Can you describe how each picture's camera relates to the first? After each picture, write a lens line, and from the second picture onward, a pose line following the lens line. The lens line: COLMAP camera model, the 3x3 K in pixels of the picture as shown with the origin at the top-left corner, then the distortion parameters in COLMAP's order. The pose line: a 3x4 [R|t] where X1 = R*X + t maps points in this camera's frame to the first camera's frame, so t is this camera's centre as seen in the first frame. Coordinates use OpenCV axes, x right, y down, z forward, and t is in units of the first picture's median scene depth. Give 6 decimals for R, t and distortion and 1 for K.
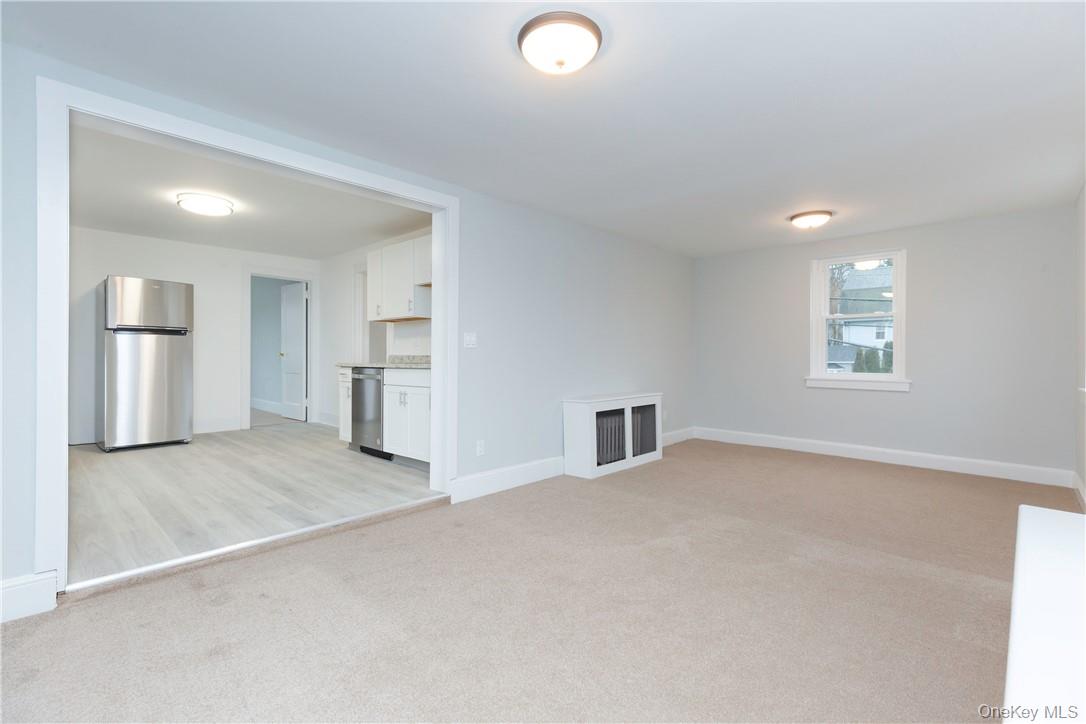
lens RADIAL K [[475.0, 0, 546.1], [0, 475.0, 355.6], [0, 0, 1]] dist [0.001970, 0.000244]
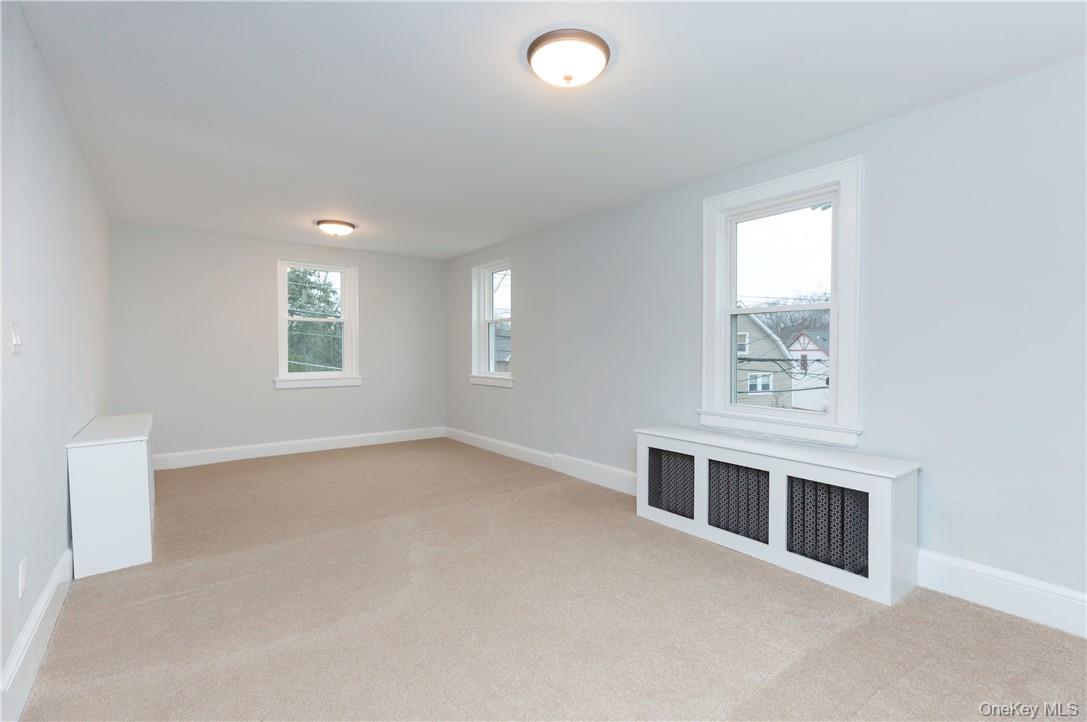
lens RADIAL K [[475.5, 0, 546.6], [0, 475.5, 354.6], [0, 0, 1]] dist [0.001970, 0.000244]
pose [[0.169698, -0.008124, 0.985463, -0.405424], [0.004573, 0.999962, 0.007456, -0.011244], [-0.985485, 0.003241, 0.169729, 0.364657]]
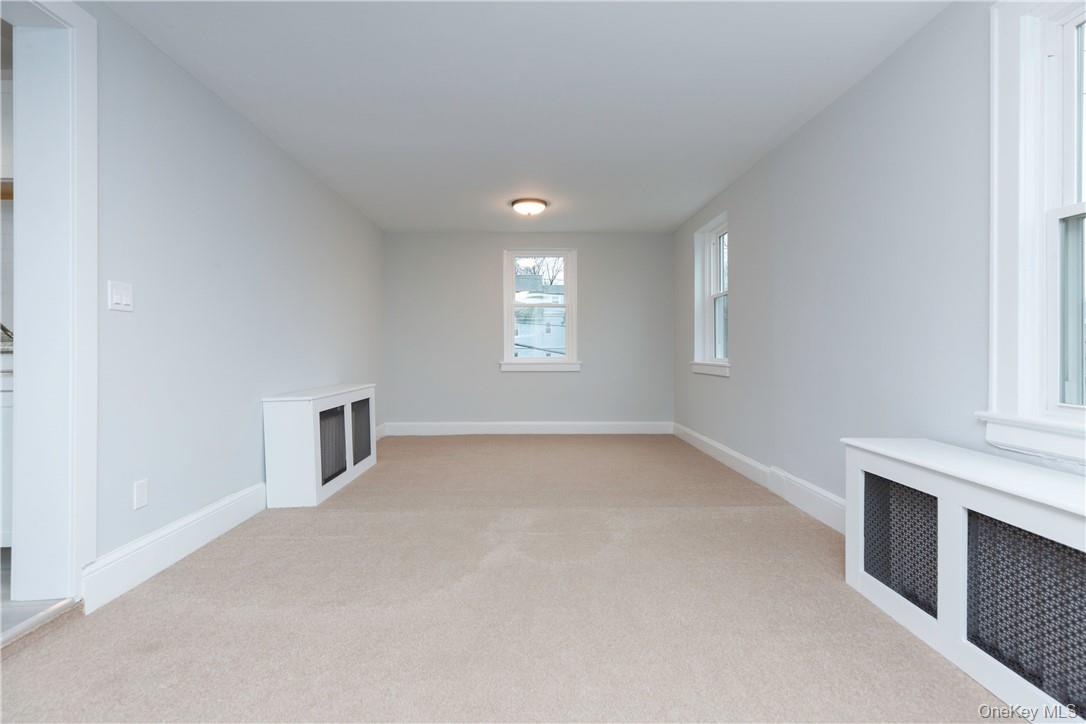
lens RADIAL K [[489.5, 0, 544.3], [0, 489.5, 352.6], [0, 0, 1]] dist [0.002114, 0.000179]
pose [[0.713481, -0.008805, 0.700619, -0.167655], [0.008370, 0.999957, 0.004043, 0.027266], [-0.700624, 0.002980, 0.713524, 0.220997]]
